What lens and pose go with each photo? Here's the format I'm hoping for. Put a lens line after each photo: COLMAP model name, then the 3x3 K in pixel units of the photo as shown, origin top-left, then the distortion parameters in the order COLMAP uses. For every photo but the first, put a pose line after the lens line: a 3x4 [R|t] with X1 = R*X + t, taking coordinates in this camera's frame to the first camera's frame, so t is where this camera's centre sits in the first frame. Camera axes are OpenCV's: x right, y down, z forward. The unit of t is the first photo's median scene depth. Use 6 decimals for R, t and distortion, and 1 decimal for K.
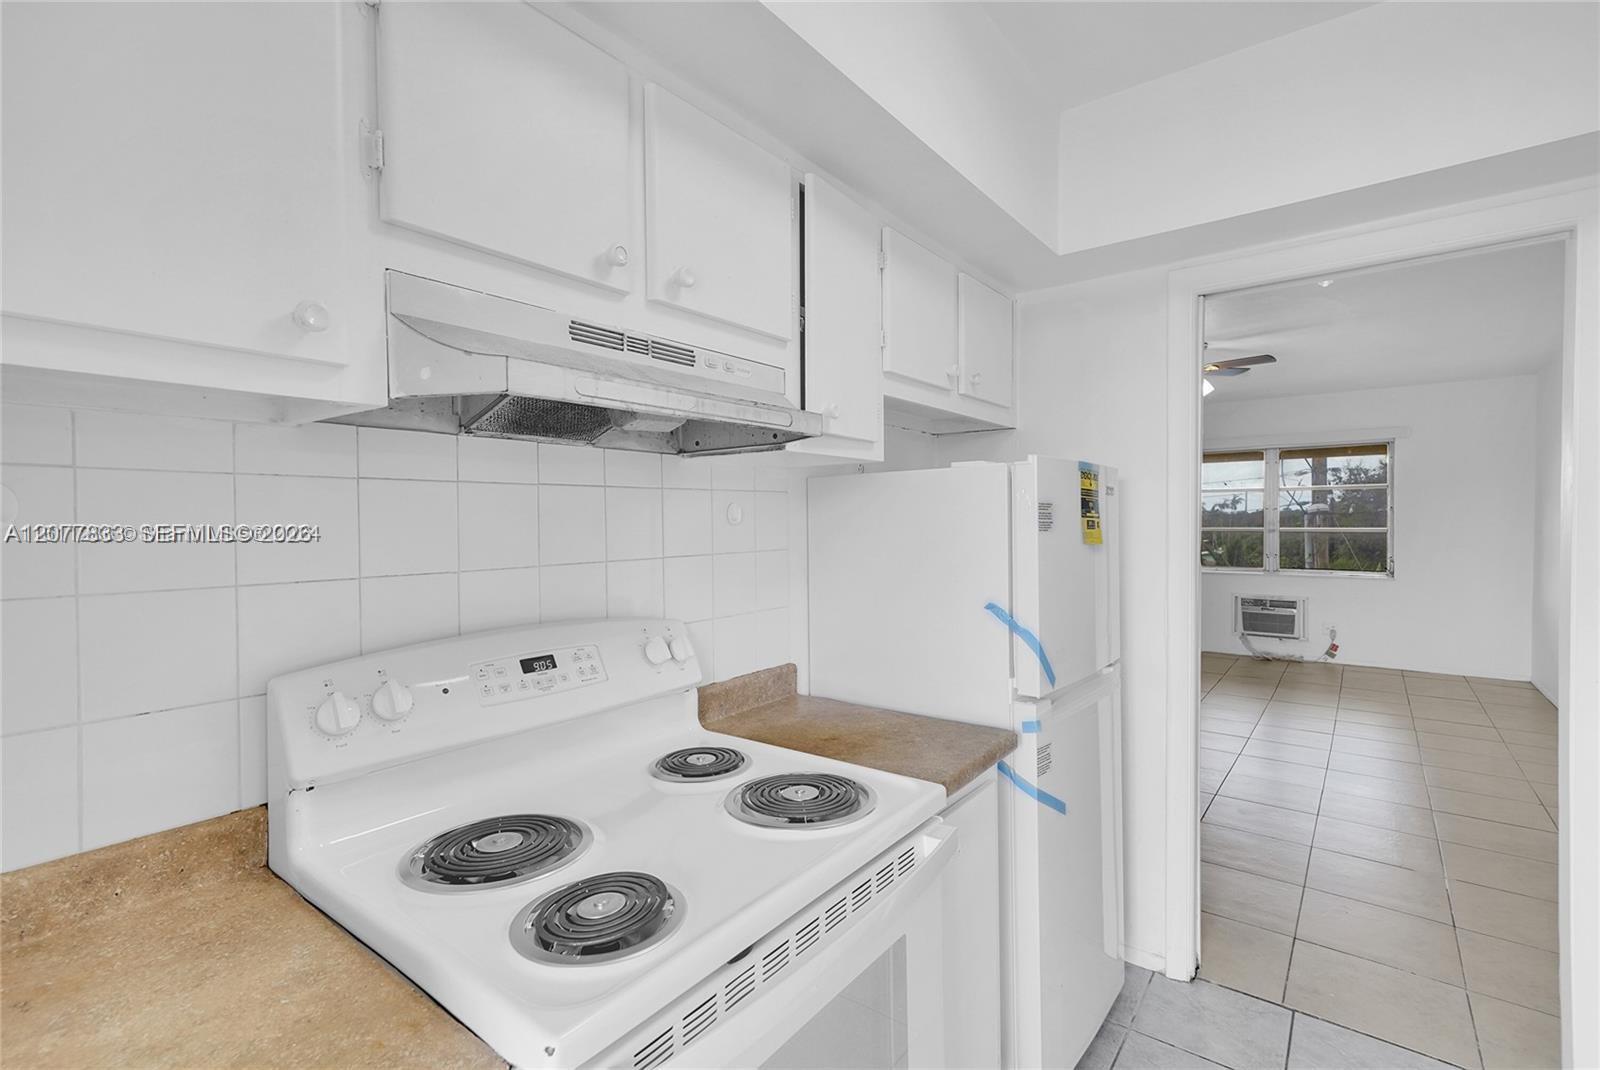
lens RADIAL K [[711.9, 0, 800.0], [0, 711.9, 535.0], [0, 0, 1]] dist [0.023366, -0.000385]
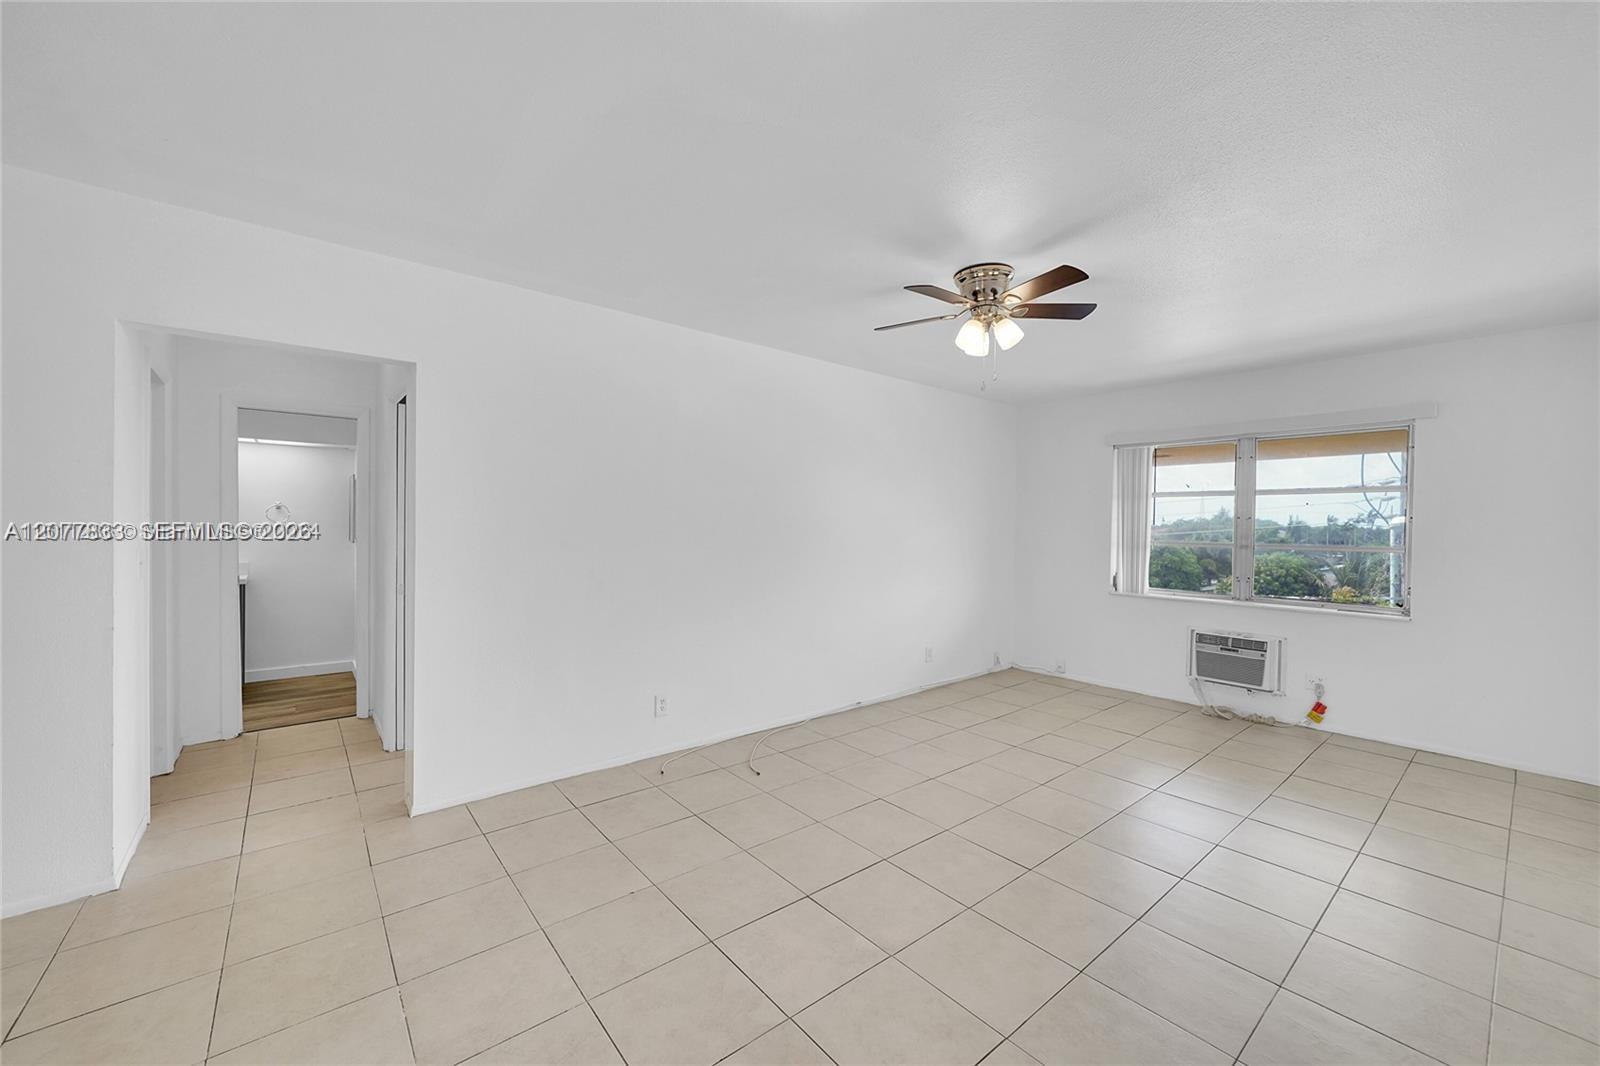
lens RADIAL K [[636.6, 0, 800.2], [0, 636.6, 520.2], [0, 0, 1]] dist [-0.002718, -0.000151]
pose [[0.981016, 0.023378, -0.192513, 0.334059], [-0.028229, 0.999348, -0.022492, -0.005695], [0.191862, 0.027499, 0.981037, 0.254203]]
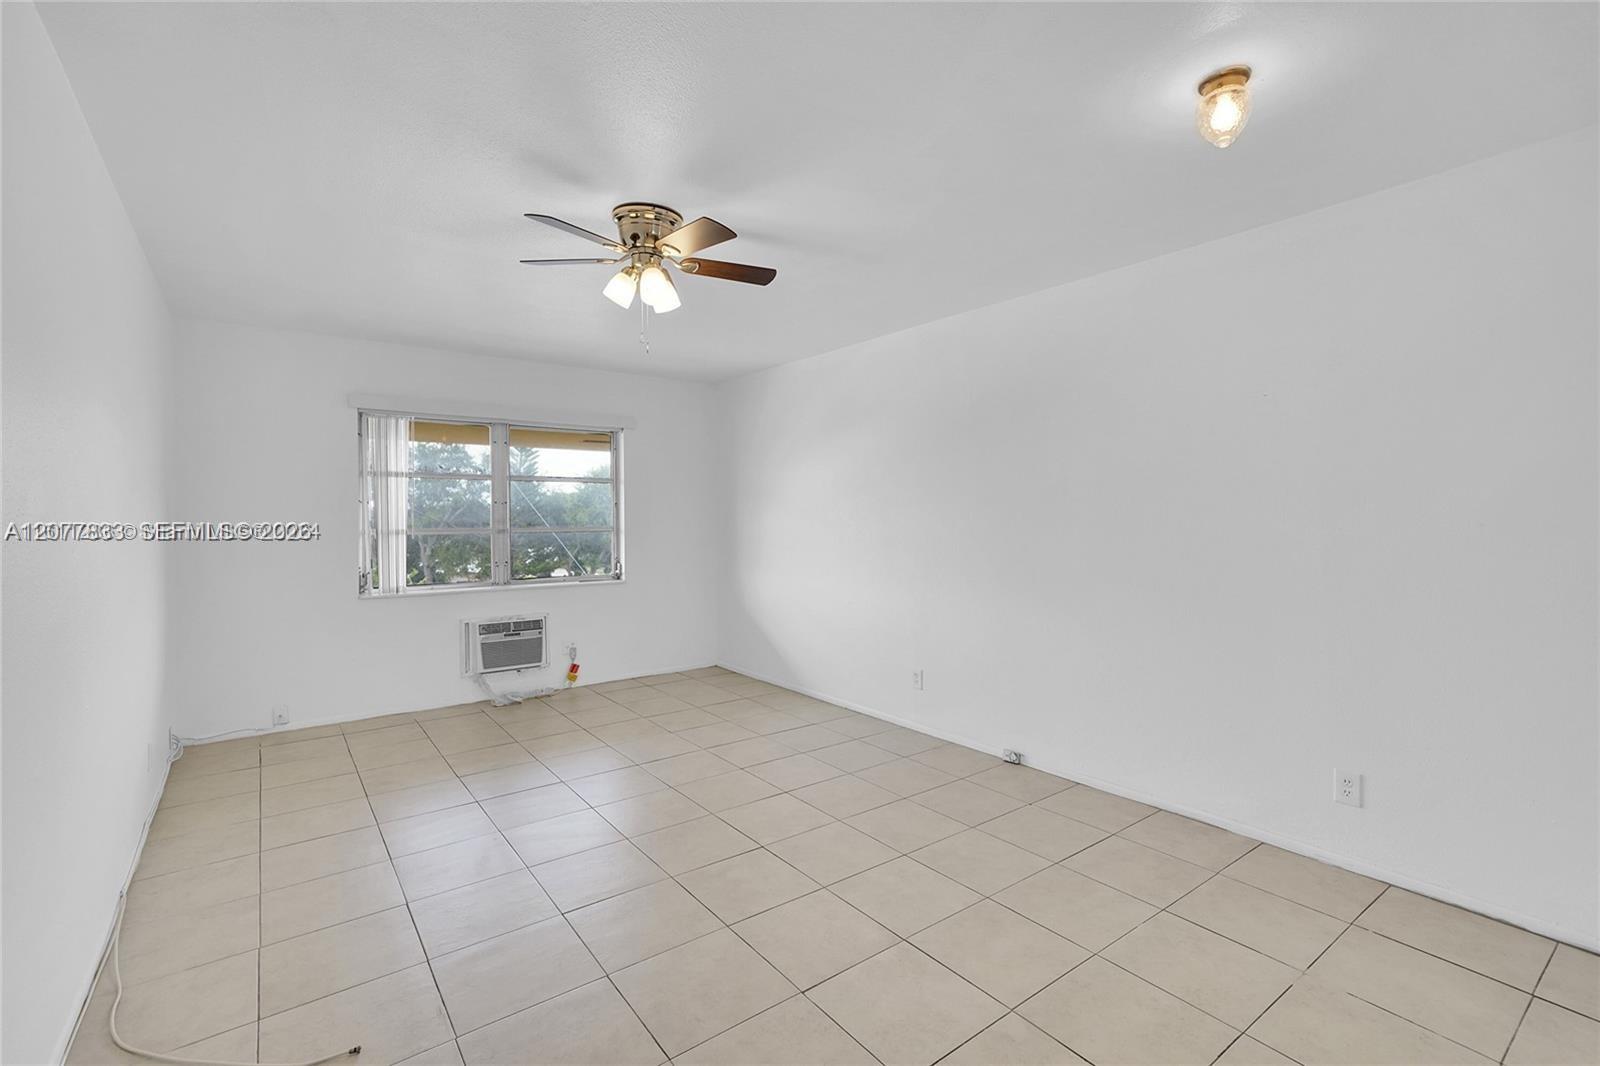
lens RADIAL K [[711.9, 0, 800.0], [0, 711.9, 533.0], [0, 0, 1]] dist [0.023366, -0.000385]
pose [[0.250634, -0.013230, 0.967992, -0.001564], [0.019786, 0.999768, 0.008541, -0.004518], [-0.967880, 0.017012, 0.250838, 0.518942]]
